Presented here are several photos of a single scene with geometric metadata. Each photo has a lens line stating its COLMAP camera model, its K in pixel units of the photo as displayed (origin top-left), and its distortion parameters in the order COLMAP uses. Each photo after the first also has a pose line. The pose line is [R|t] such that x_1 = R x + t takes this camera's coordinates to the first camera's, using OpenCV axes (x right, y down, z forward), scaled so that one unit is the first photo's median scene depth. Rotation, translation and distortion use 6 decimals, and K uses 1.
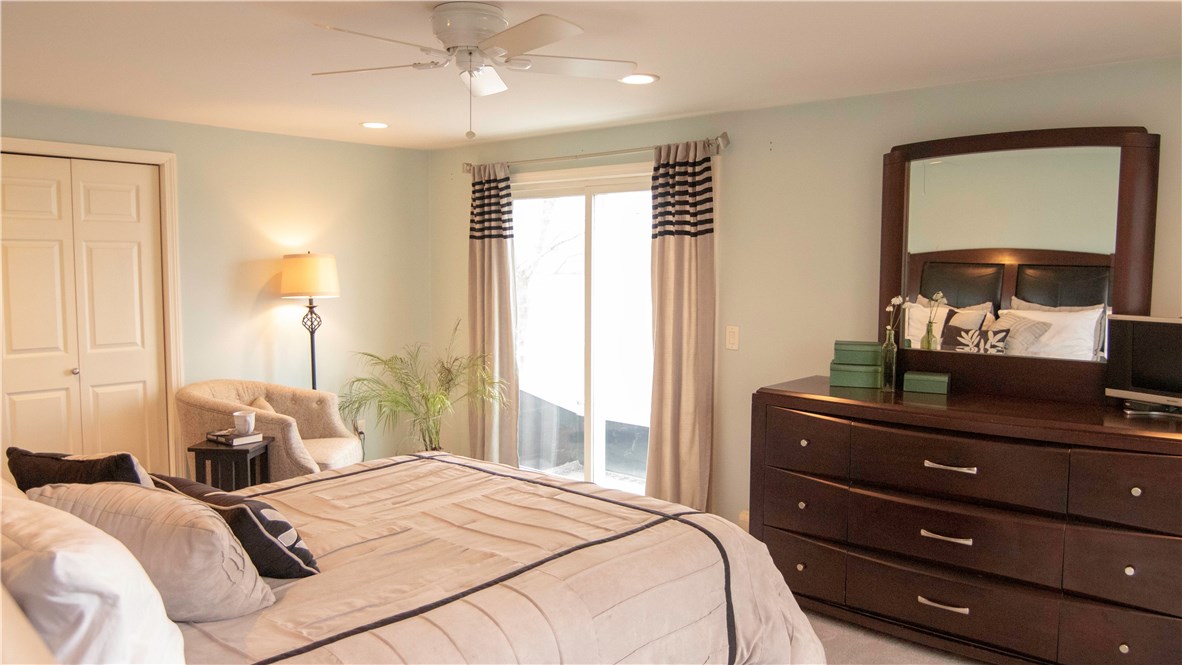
lens RADIAL K [[885.7, 0, 593.6], [0, 885.7, 326.9], [0, 0, 1]] dist [-0.015596, 0.010472]
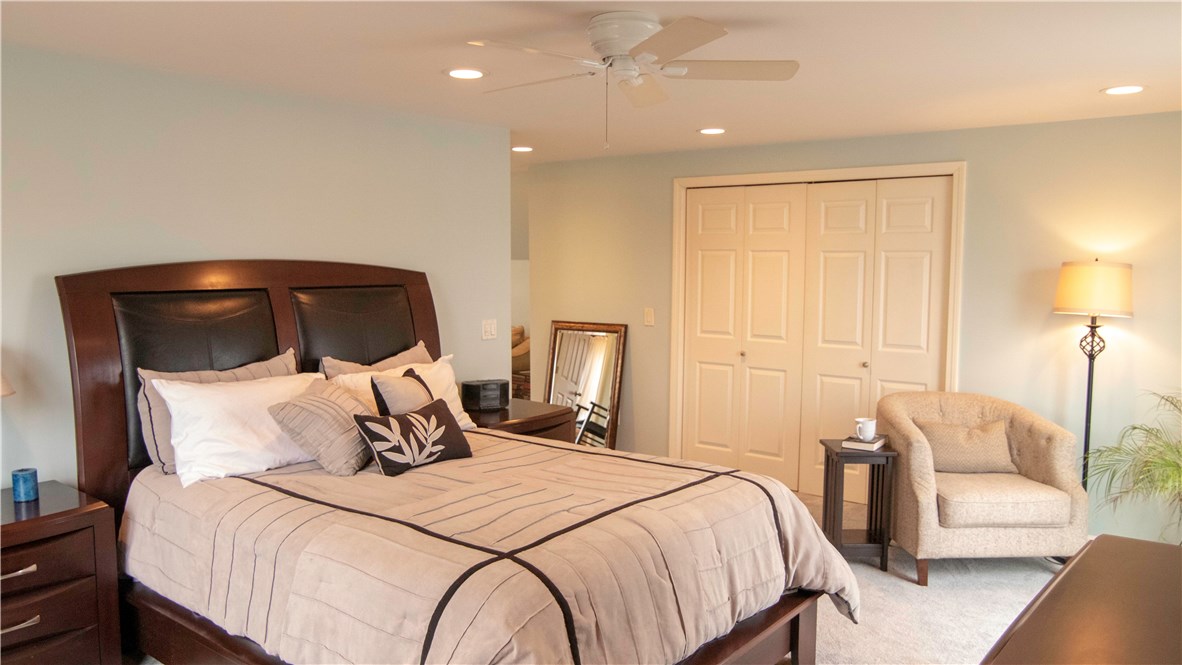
lens RADIAL K [[885.7, 0, 593.8], [0, 885.7, 340.3], [0, 0, 1]] dist [-0.015596, 0.010472]
pose [[0.034396, 0.081524, -0.996078, 0.543996], [-0.080242, 0.993675, 0.078557, -0.043178], [0.996182, 0.077225, 0.040720, 0.591639]]
